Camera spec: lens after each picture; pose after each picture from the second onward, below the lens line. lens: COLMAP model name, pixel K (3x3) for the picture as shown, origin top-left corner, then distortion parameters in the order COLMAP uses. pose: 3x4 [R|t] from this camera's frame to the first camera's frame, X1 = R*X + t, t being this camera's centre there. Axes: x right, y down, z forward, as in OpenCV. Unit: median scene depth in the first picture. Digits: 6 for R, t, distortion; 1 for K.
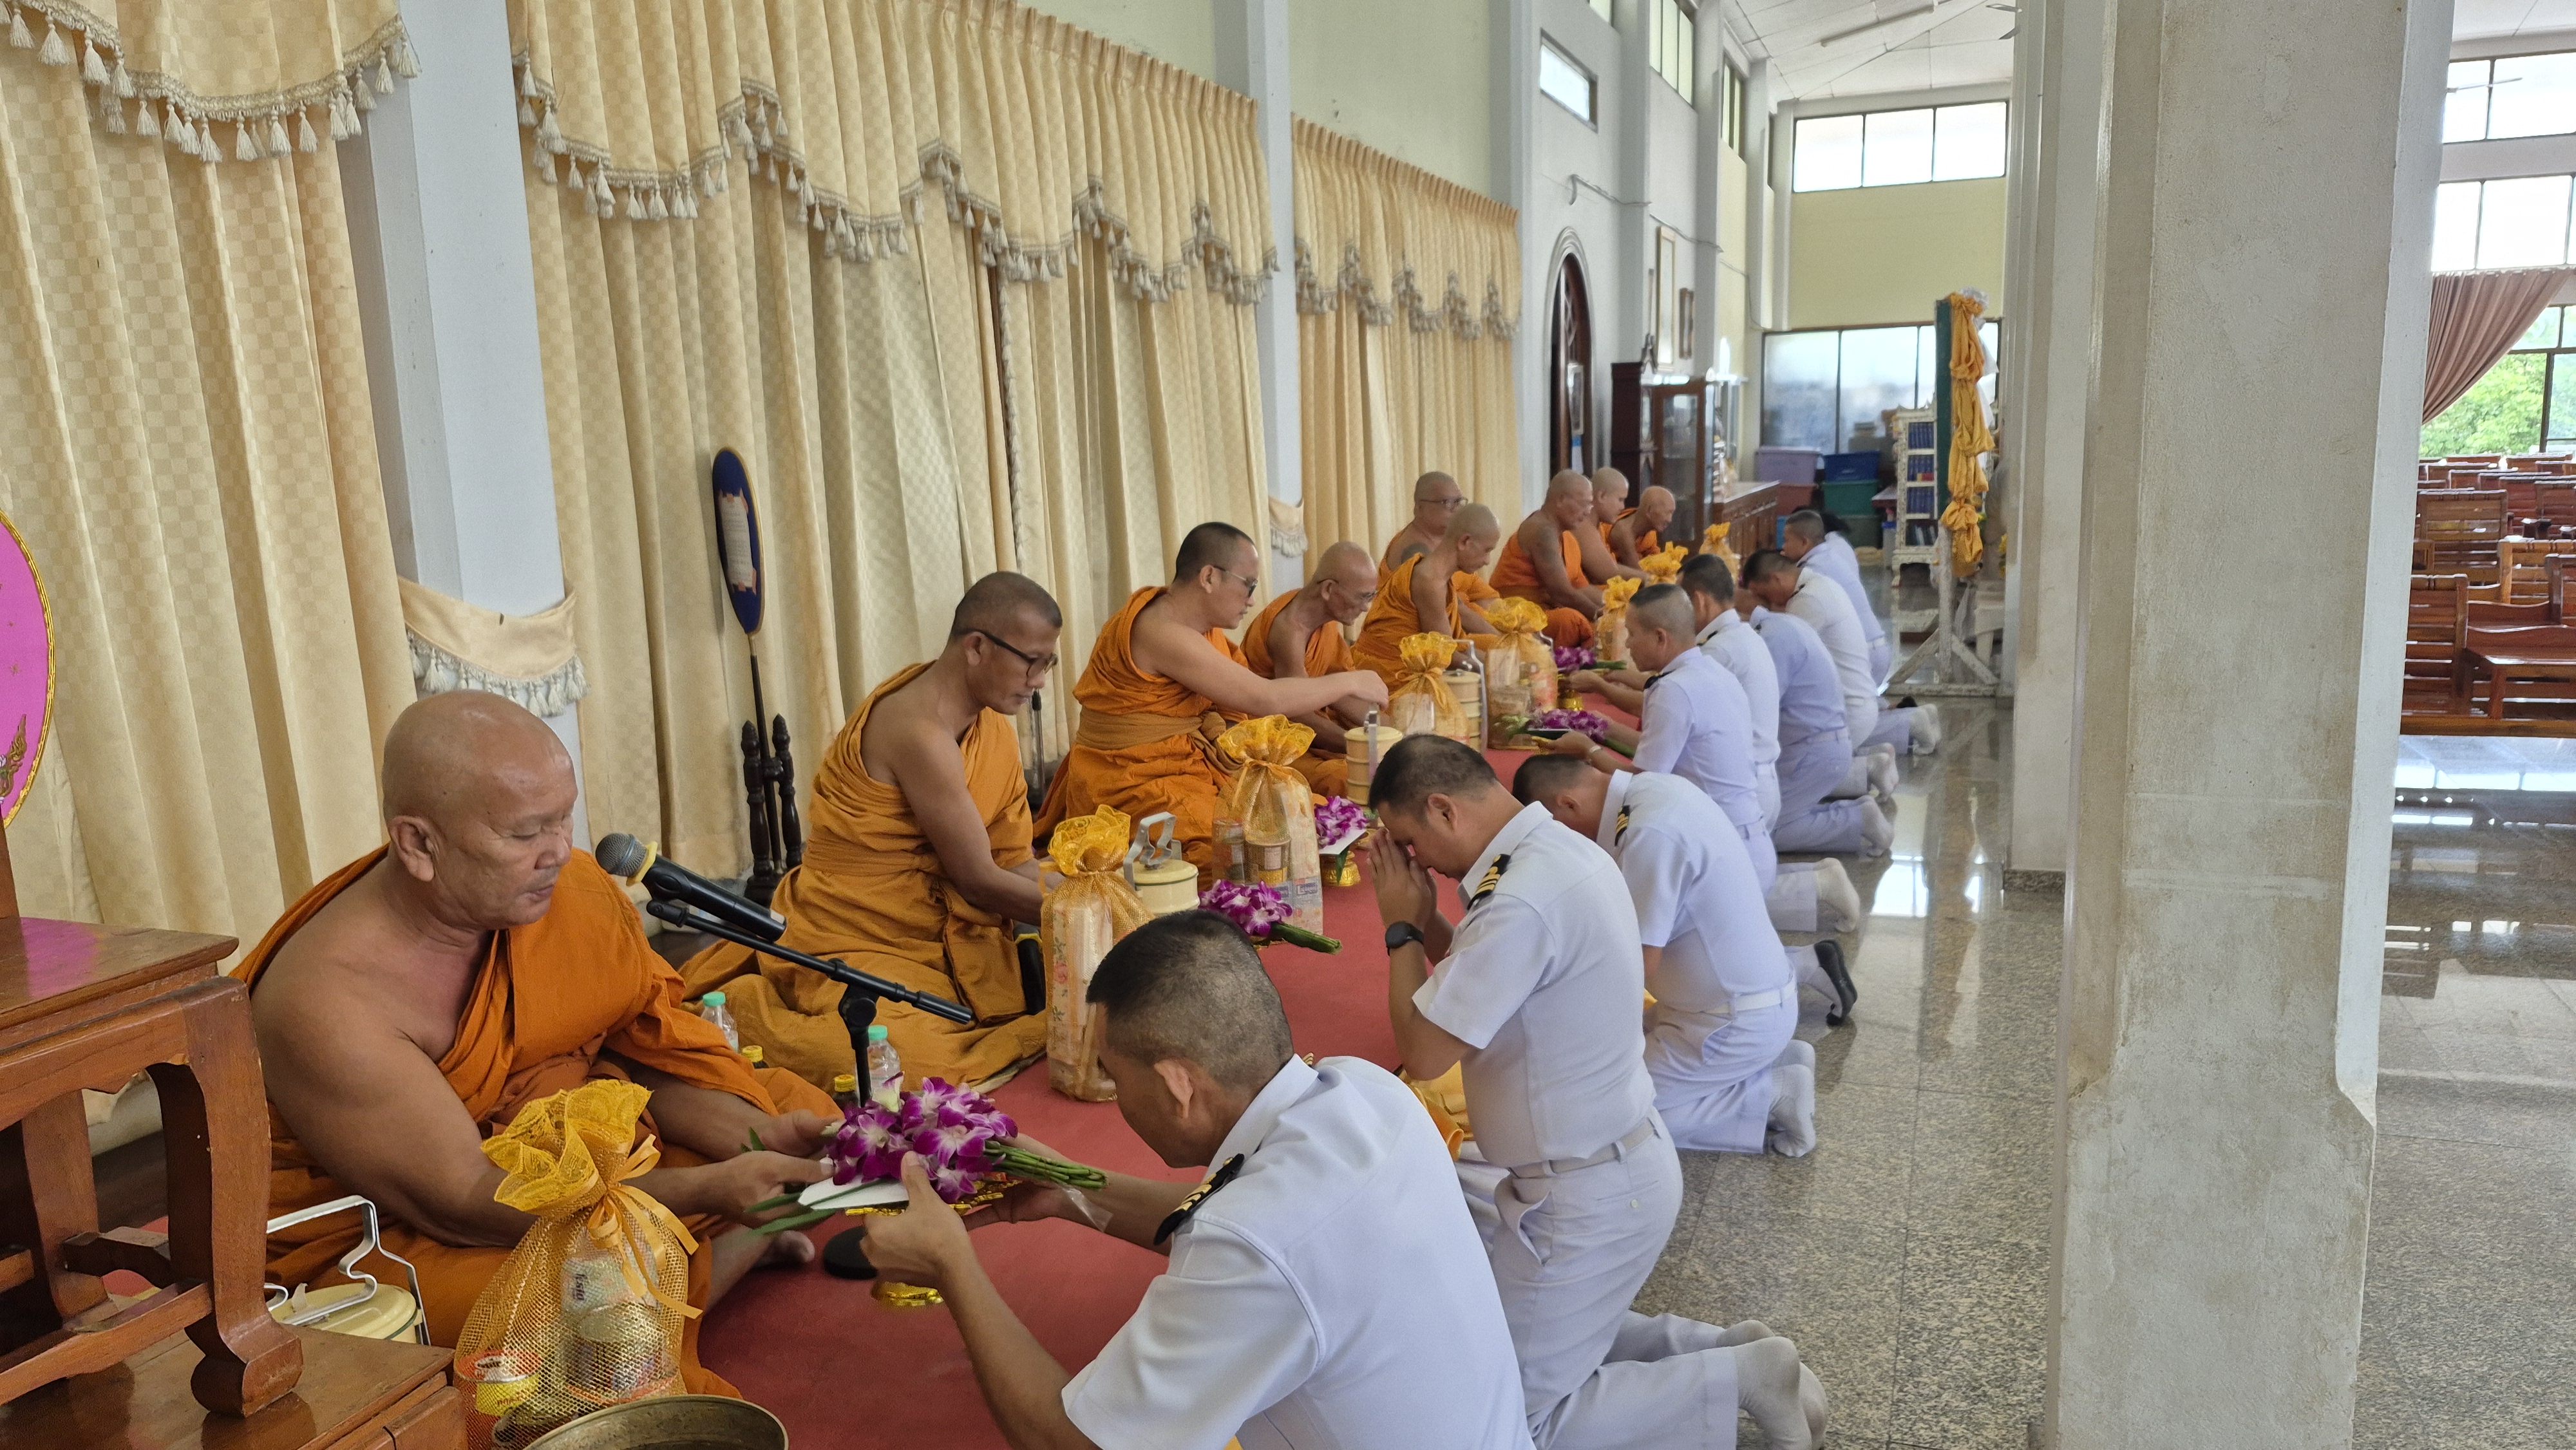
lens RADIAL K [[1752.8, 0, 1288.0], [0, 1752.8, 725.0], [0, 0, 1]] dist [0.087126, -0.105800]
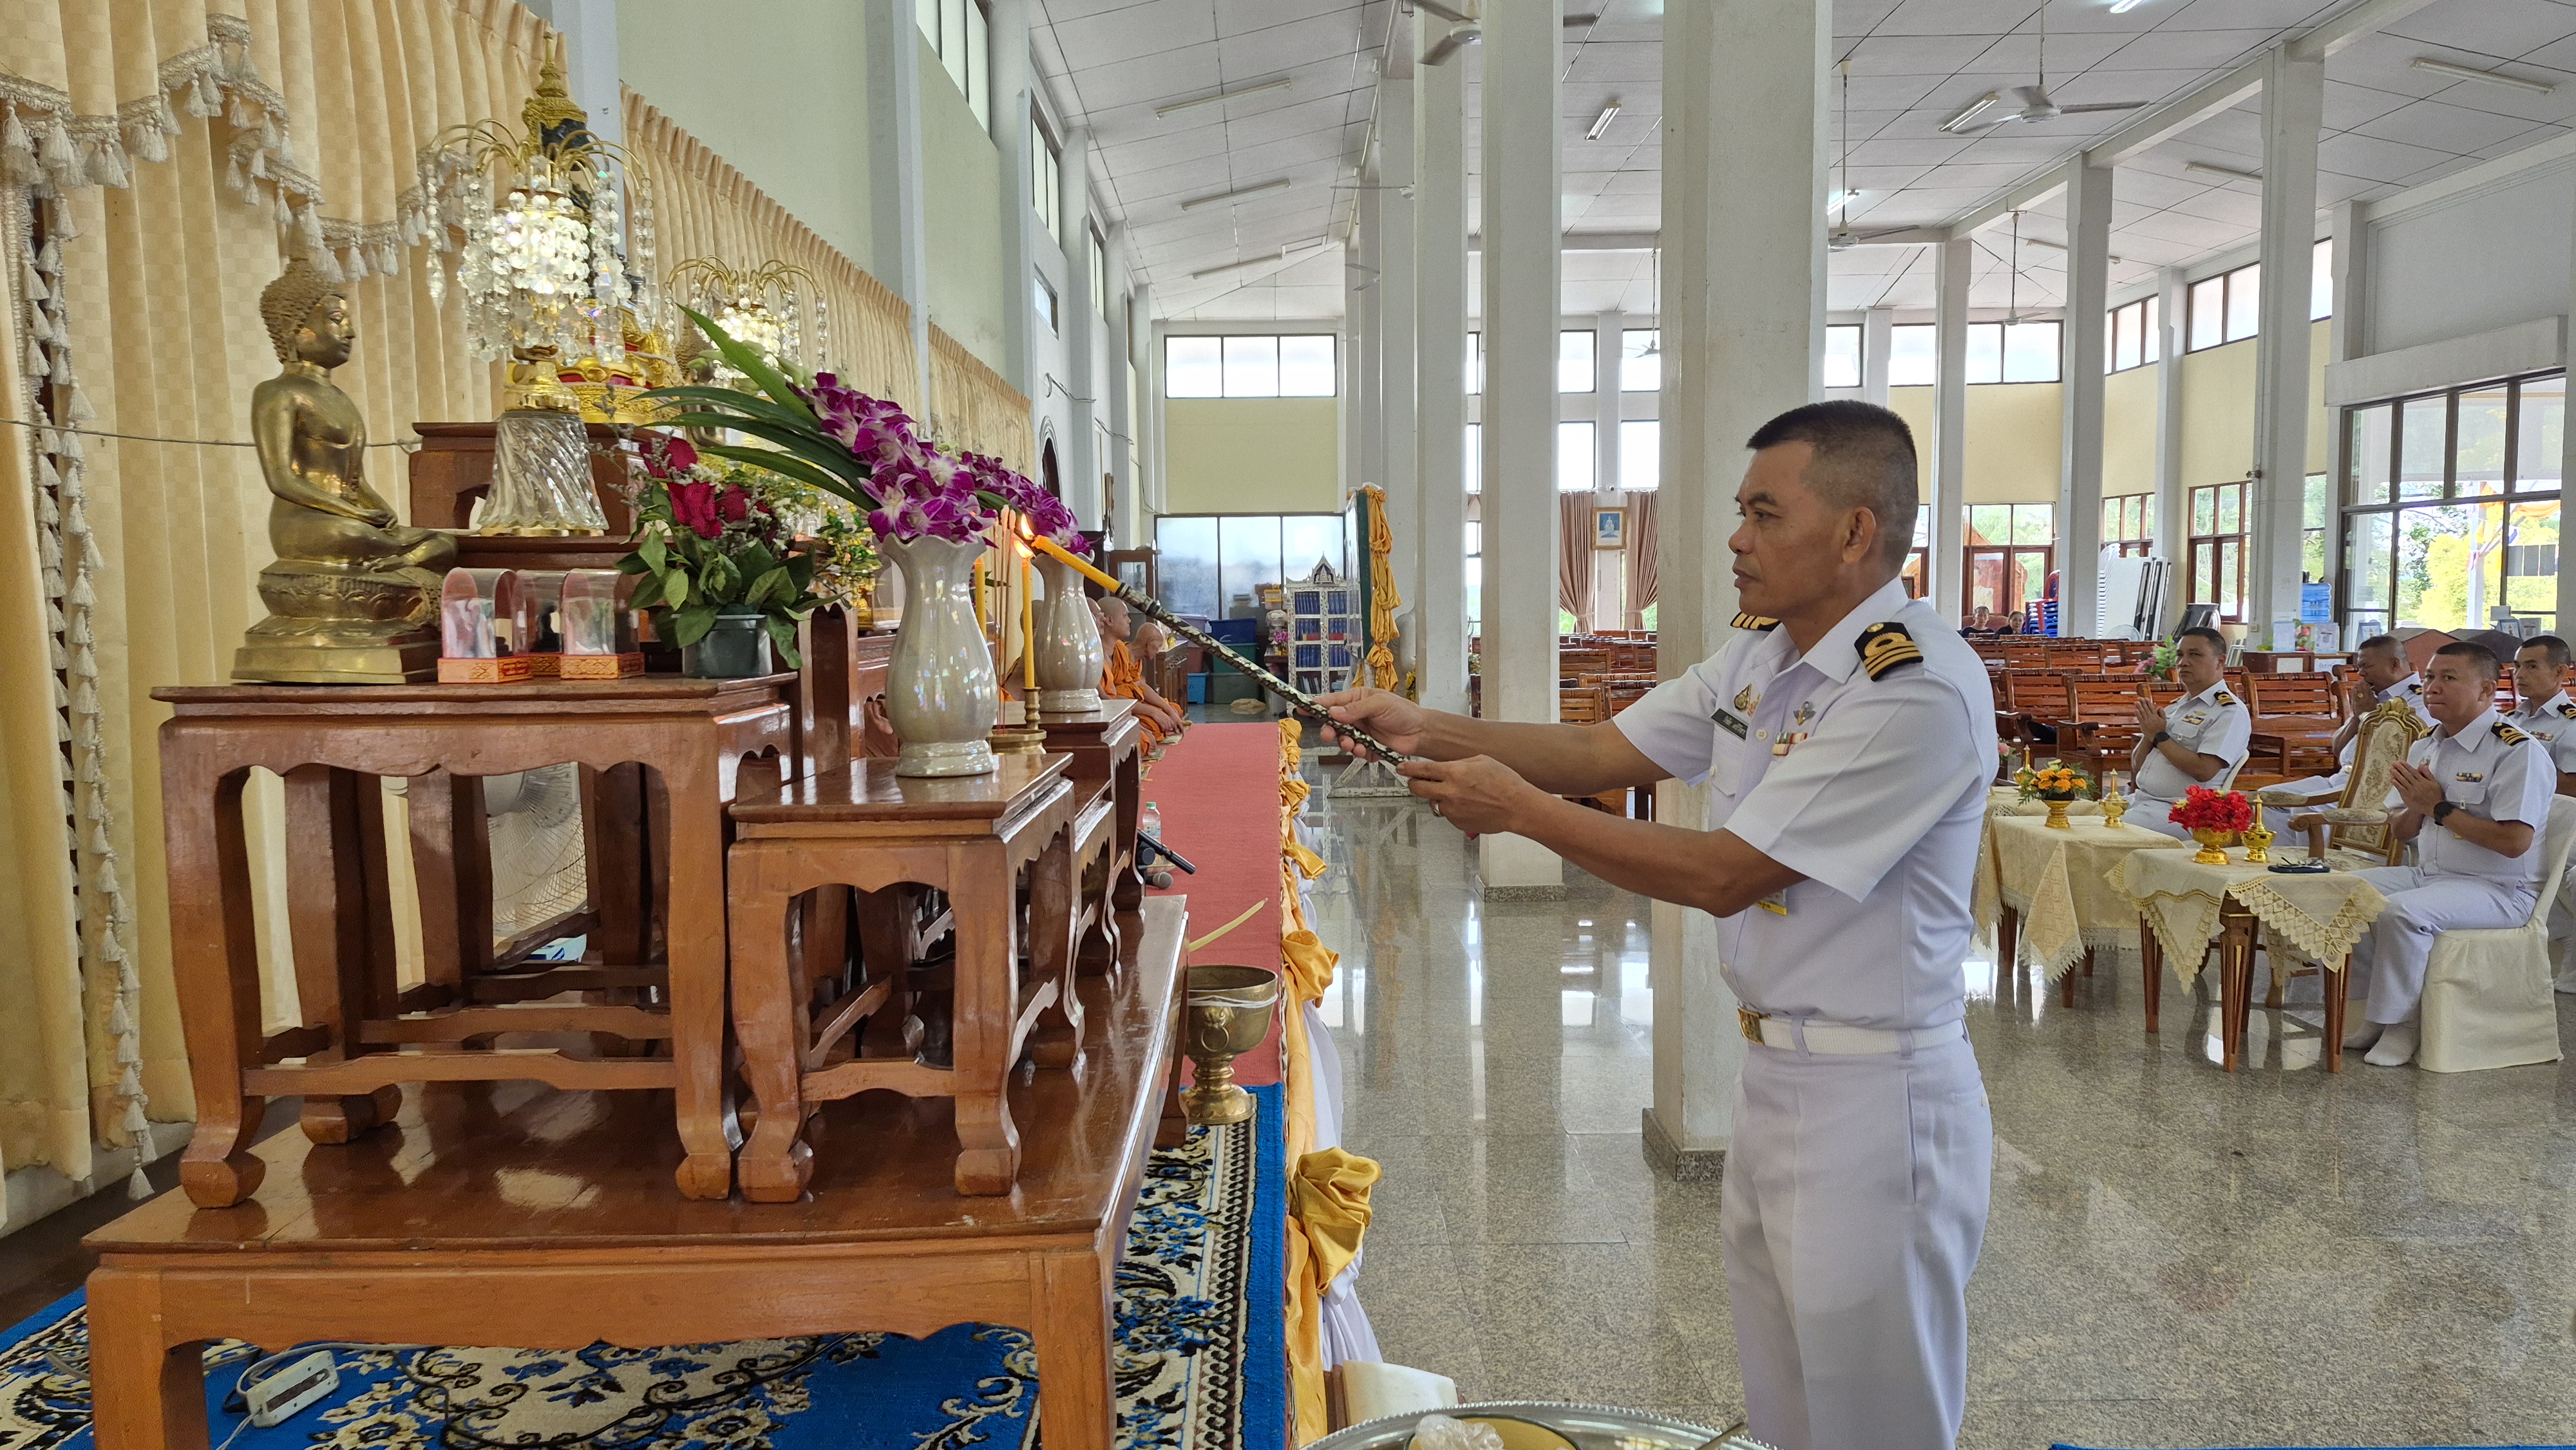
lens RADIAL K [[1752.8, 0, 1288.0], [0, 1752.8, 725.0], [0, 0, 1]] dist [0.087126, -0.105800]
pose [[0.929566, -0.011752, 0.368467, -0.075295], [0.048720, 0.994641, -0.091188, 0.022017], [-0.365421, 0.102717, 0.925158, -0.072373]]
